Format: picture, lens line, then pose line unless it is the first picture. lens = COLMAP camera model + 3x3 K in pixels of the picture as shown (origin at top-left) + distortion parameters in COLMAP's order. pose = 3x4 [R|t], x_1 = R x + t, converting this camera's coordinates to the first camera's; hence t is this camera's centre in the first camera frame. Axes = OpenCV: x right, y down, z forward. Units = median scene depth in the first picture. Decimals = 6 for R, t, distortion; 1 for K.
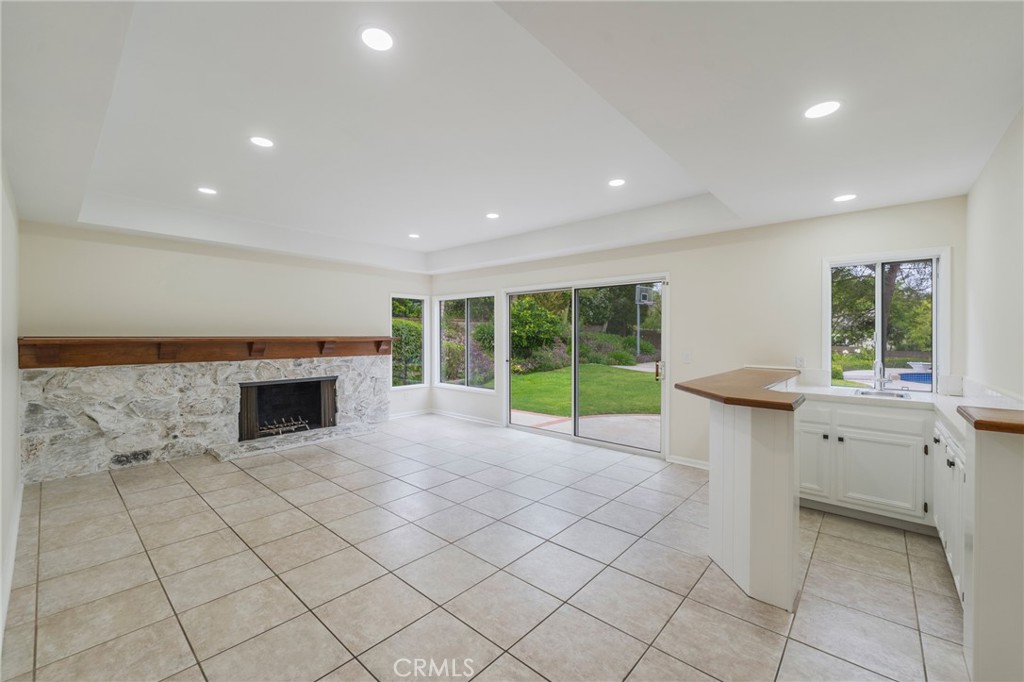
lens RADIAL K [[415.4, 0, 511.1], [0, 415.4, 336.8], [0, 0, 1]] dist [-0.001971, -0.000439]
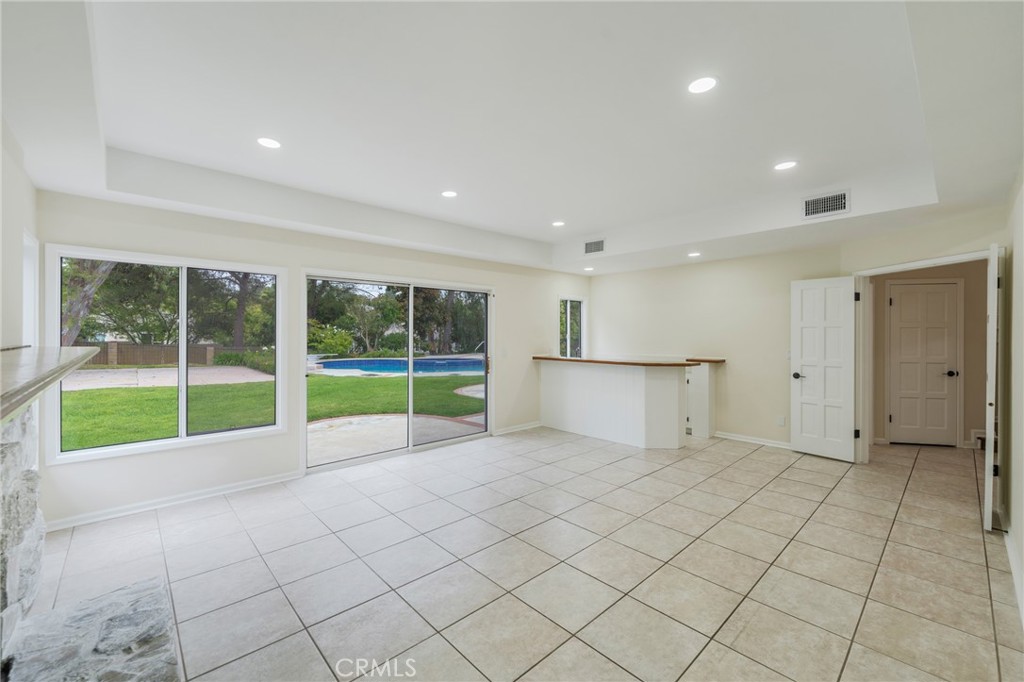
lens RADIAL K [[415.4, 0, 520.7], [0, 415.4, 339.9], [0, 0, 1]] dist [-0.001971, -0.000439]
pose [[0.087201, -0.019207, 0.996006, -0.920353], [0.004103, 0.999813, 0.018921, -0.017056], [-0.996182, 0.002437, 0.087263, 0.849223]]
